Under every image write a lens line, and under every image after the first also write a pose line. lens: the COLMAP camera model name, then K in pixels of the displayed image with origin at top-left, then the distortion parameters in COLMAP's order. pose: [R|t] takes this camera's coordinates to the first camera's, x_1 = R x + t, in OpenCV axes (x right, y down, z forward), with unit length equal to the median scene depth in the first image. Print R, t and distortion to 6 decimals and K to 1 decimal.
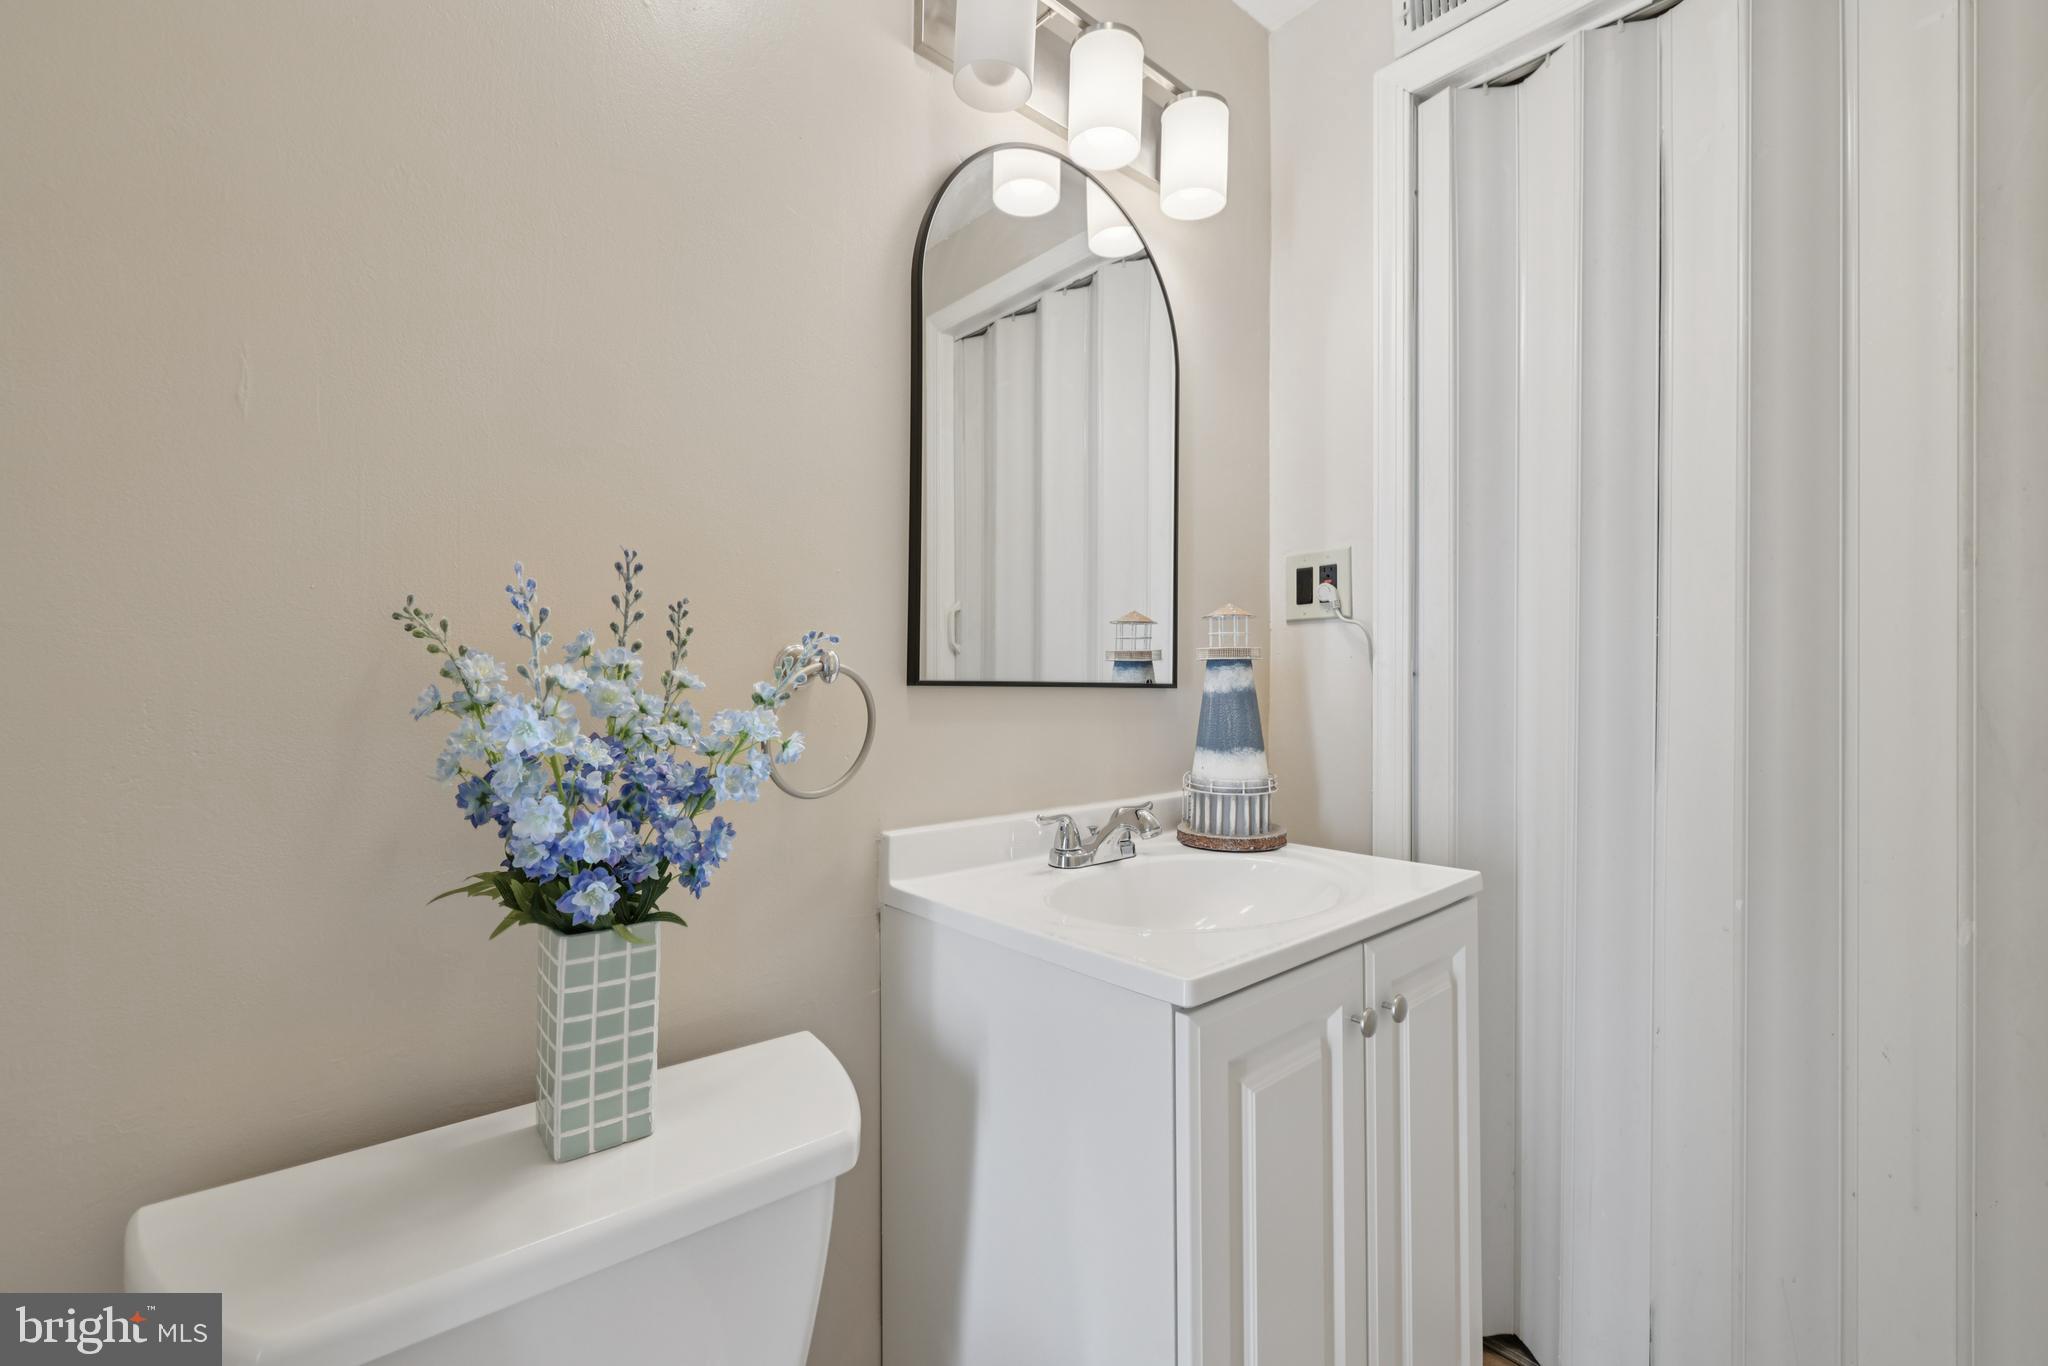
lens RADIAL K [[864.1, 0, 1020.7], [0, 864.1, 681.1], [0, 0, 1]] dist [0.000856, 0.000485]
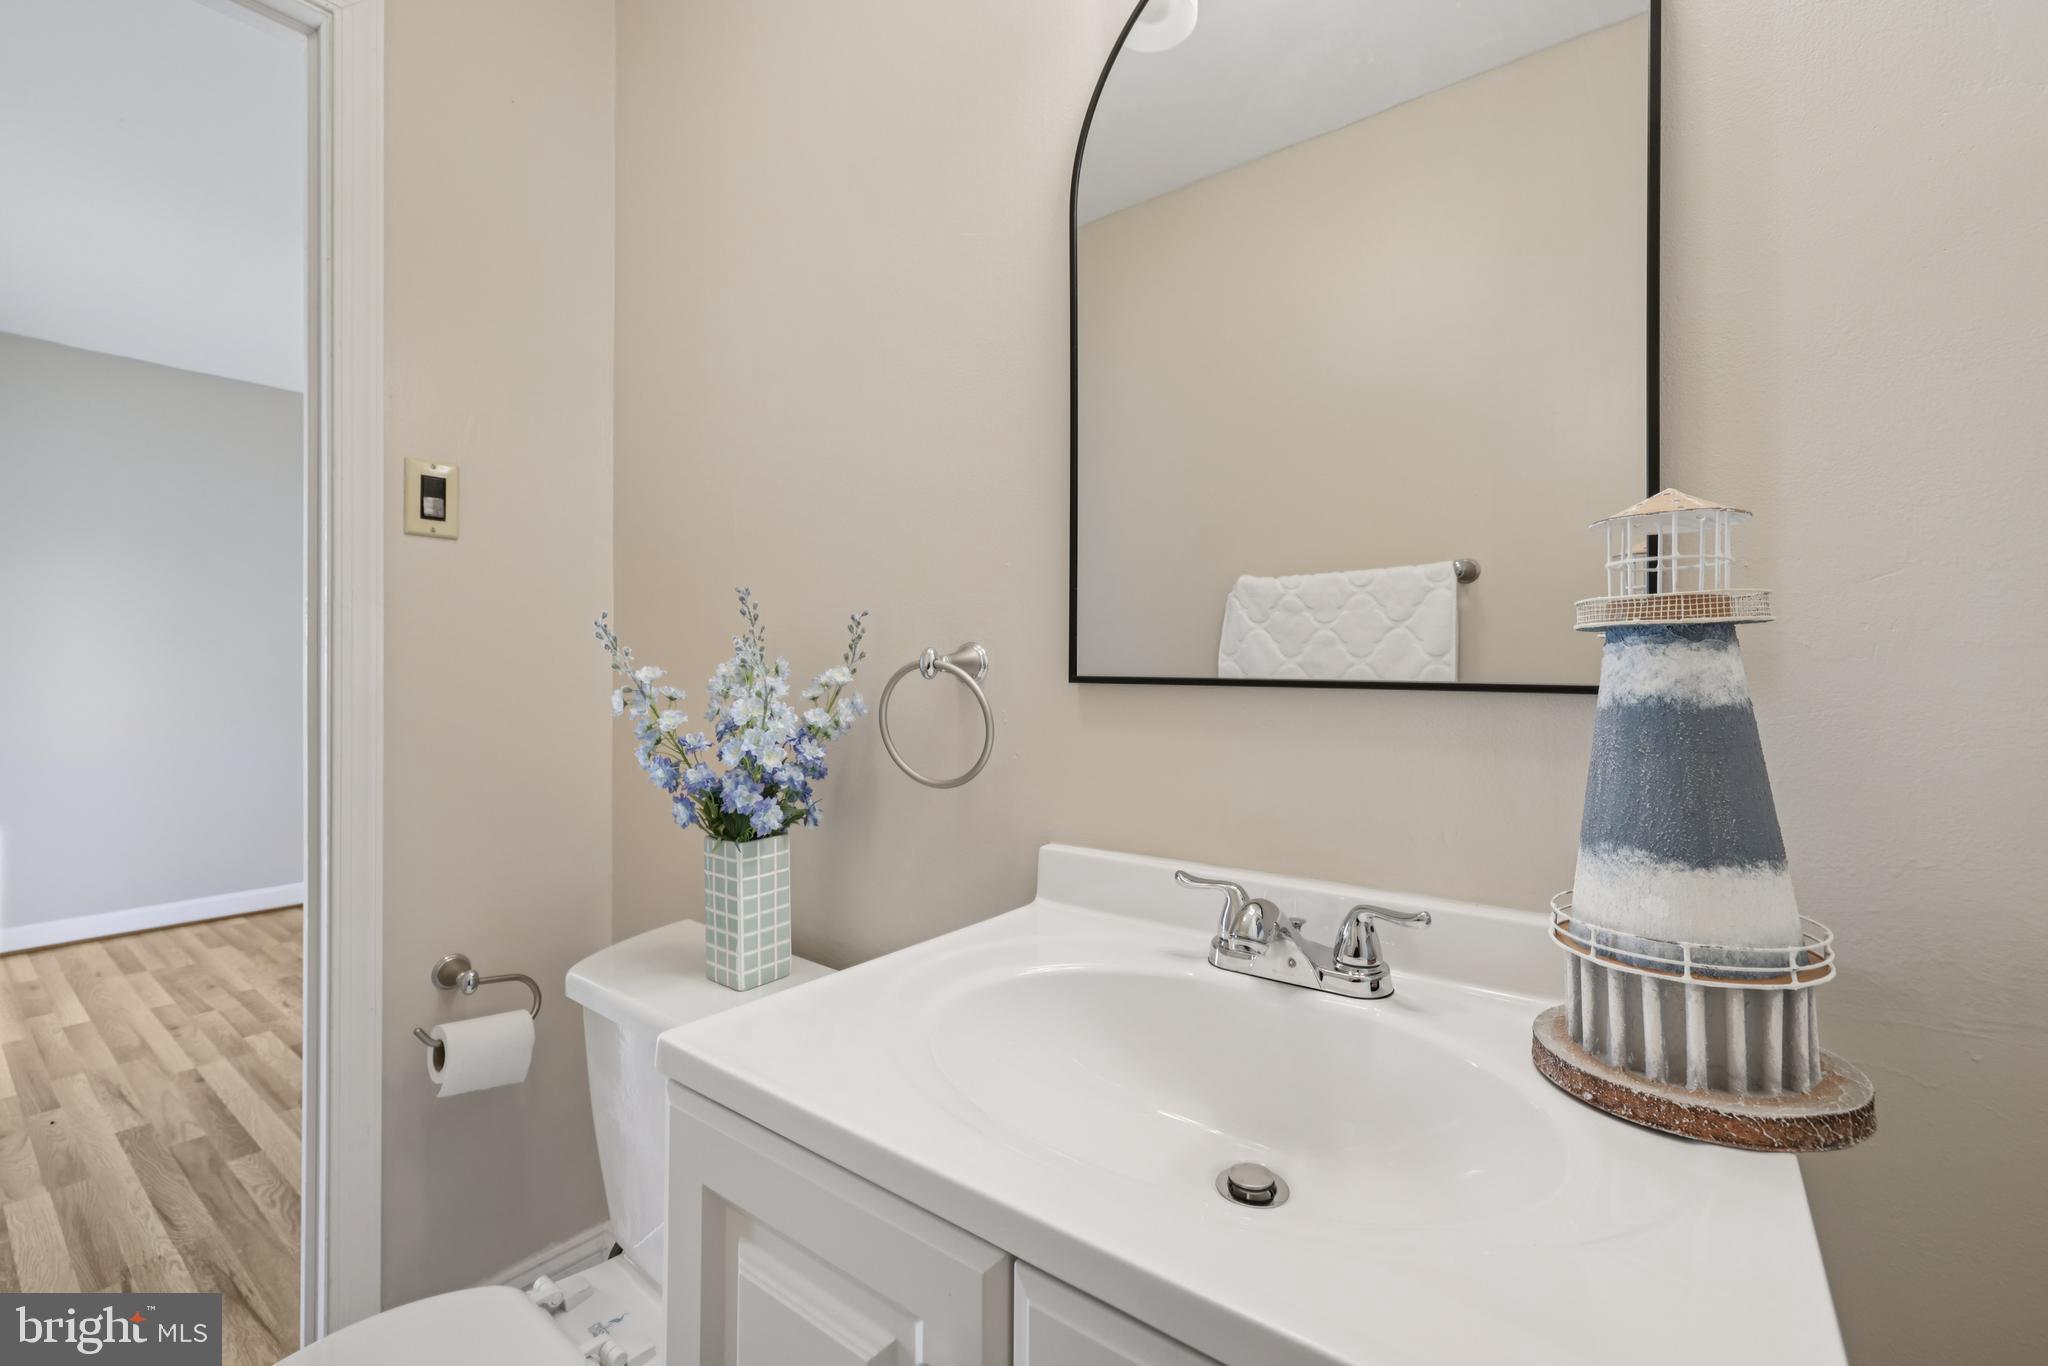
lens RADIAL K [[864.1, 0, 1020.7], [0, 864.1, 681.1], [0, 0, 1]] dist [0.000856, 0.000485]
pose [[0.200730, 0.006522, -0.979625, 0.593618], [-0.002462, 0.999978, 0.006153, -0.000998], [0.979644, 0.001177, 0.200741, 0.647457]]
